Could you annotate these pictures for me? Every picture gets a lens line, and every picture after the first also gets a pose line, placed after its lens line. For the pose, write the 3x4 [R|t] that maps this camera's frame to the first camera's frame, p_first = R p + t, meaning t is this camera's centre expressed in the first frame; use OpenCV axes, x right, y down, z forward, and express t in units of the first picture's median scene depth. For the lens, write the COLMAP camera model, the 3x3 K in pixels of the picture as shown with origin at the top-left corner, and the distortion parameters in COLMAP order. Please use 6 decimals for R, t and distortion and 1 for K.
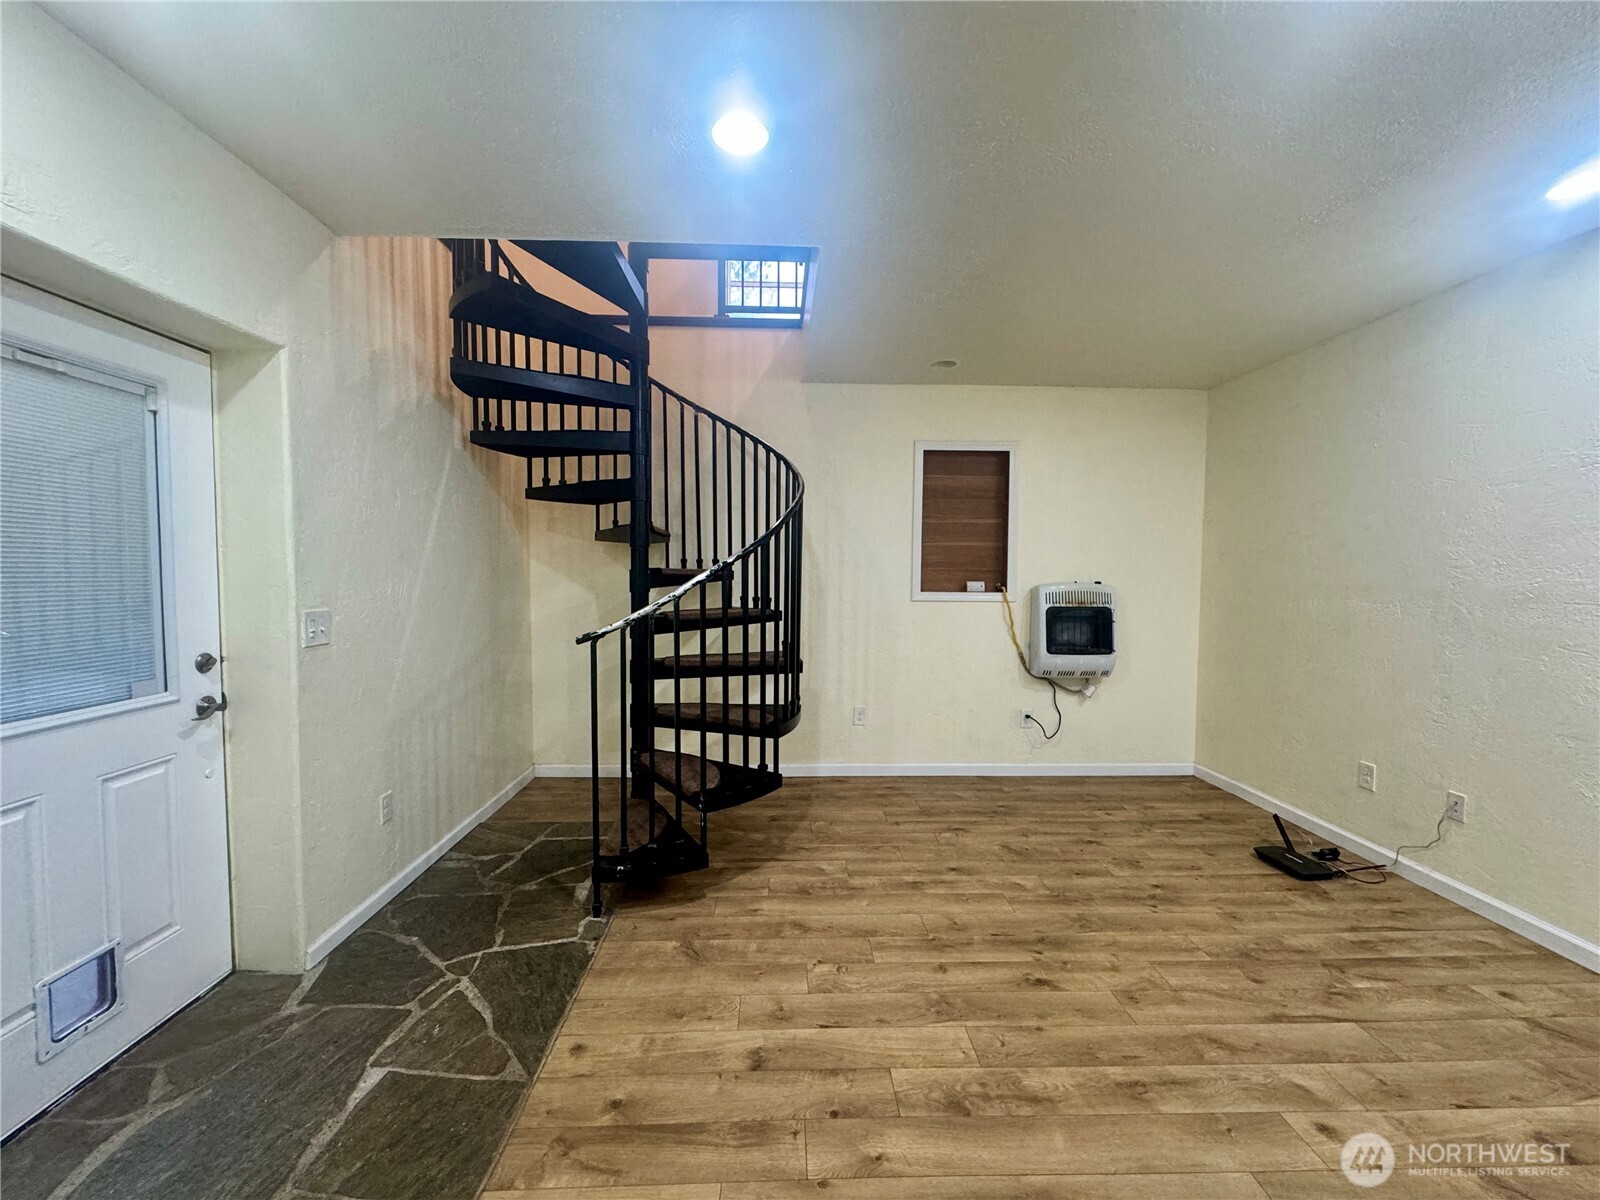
lens RADIAL K [[640.2, 0, 800.0], [0, 640.2, 600.0], [0, 0, 1]] dist [-0.001451, 0.000379]
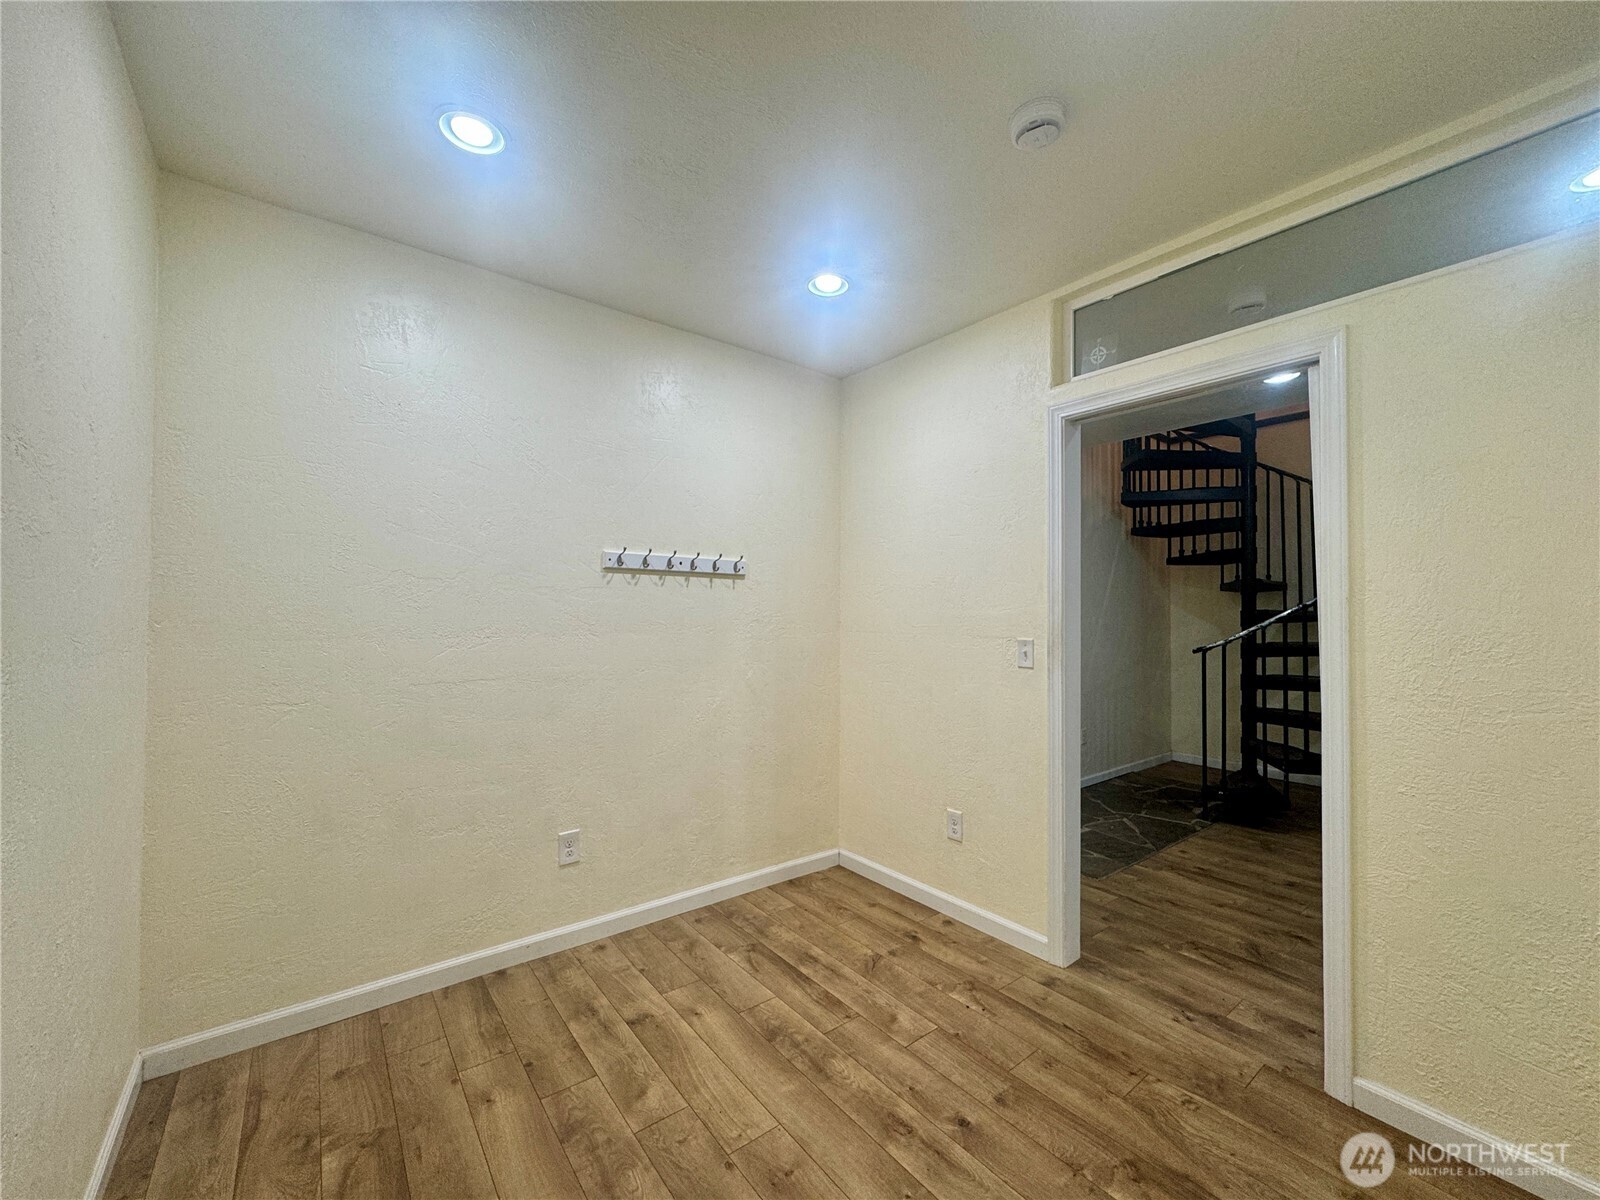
lens RADIAL K [[640.2, 0, 800.0], [0, 640.2, 600.0], [0, 0, 1]] dist [-0.001451, 0.000379]
pose [[0.588931, -0.017153, -0.808001, 0.488687], [-0.044673, 0.997555, -0.053738, 0.076780], [0.806948, 0.067744, 0.586725, -1.009090]]
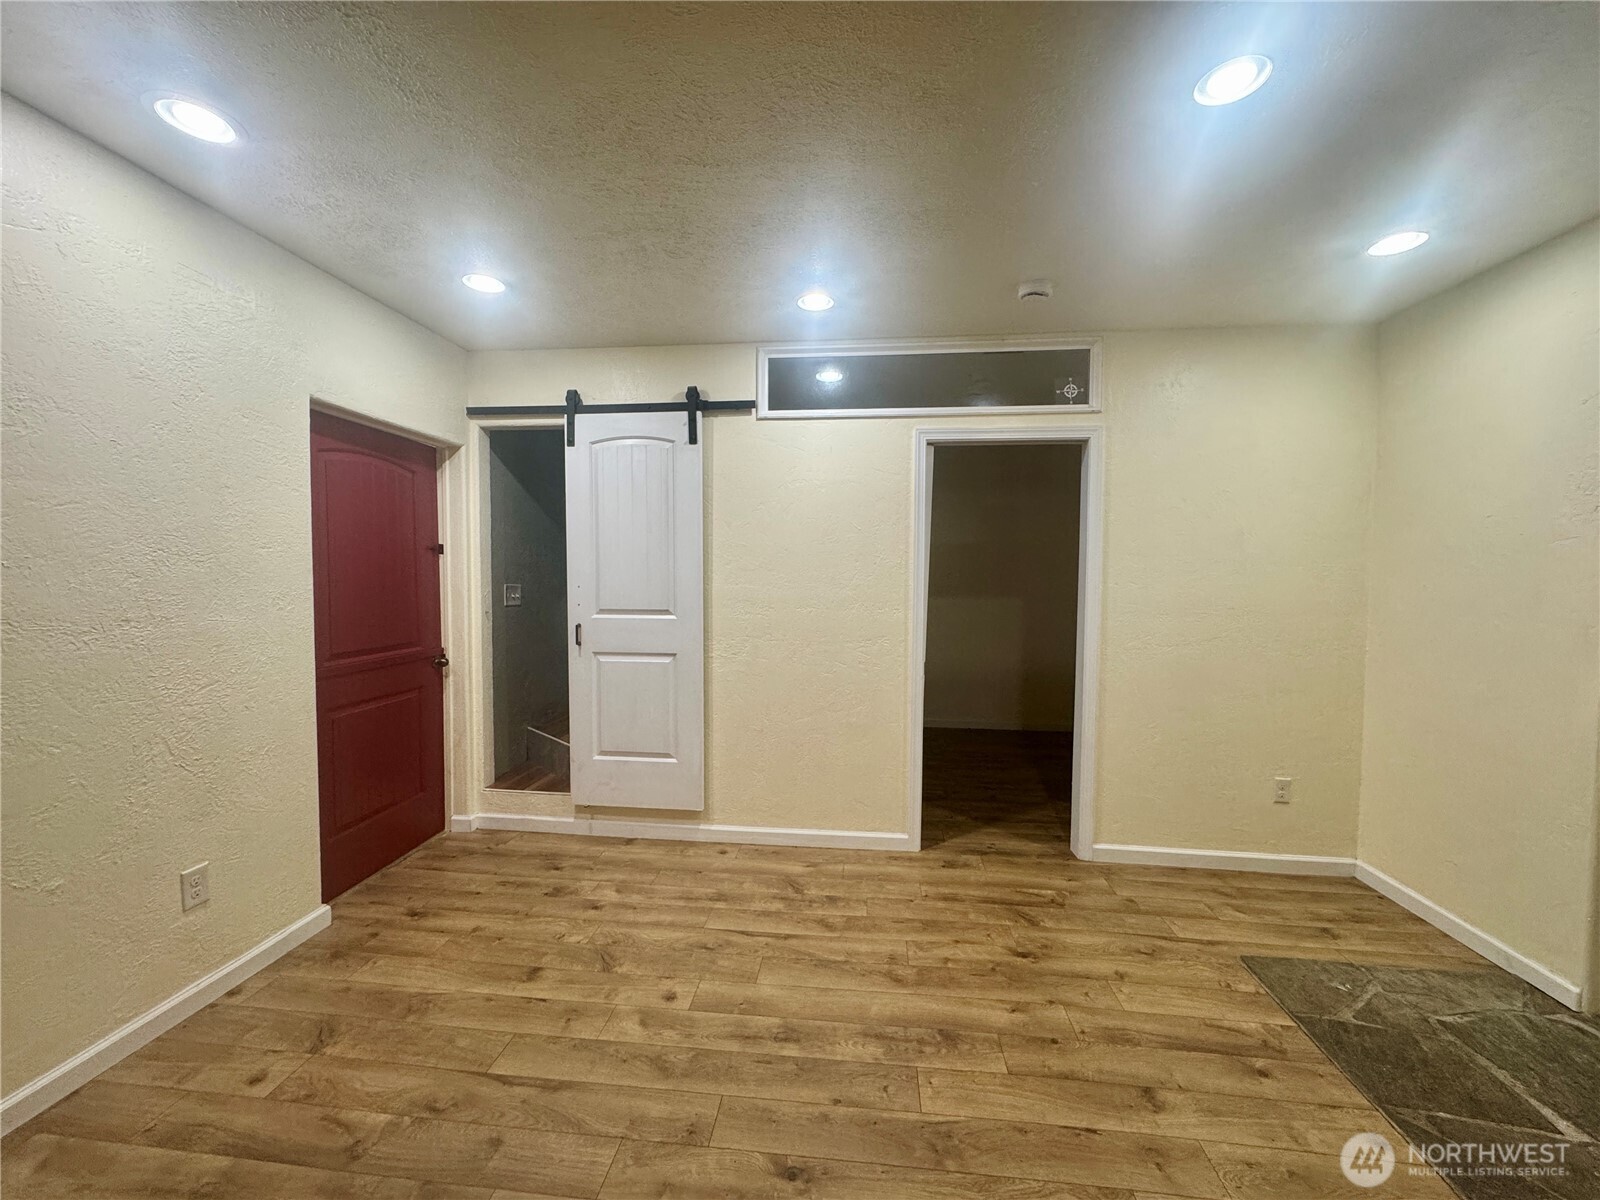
lens RADIAL K [[640.2, 0, 800.0], [0, 640.2, 600.0], [0, 0, 1]] dist [-0.001451, 0.000379]
pose [[-0.990121, -0.020892, 0.138651, 0.287092], [-0.008141, 0.995735, 0.091901, -0.095986], [-0.139980, 0.089865, -0.986068, 1.657178]]
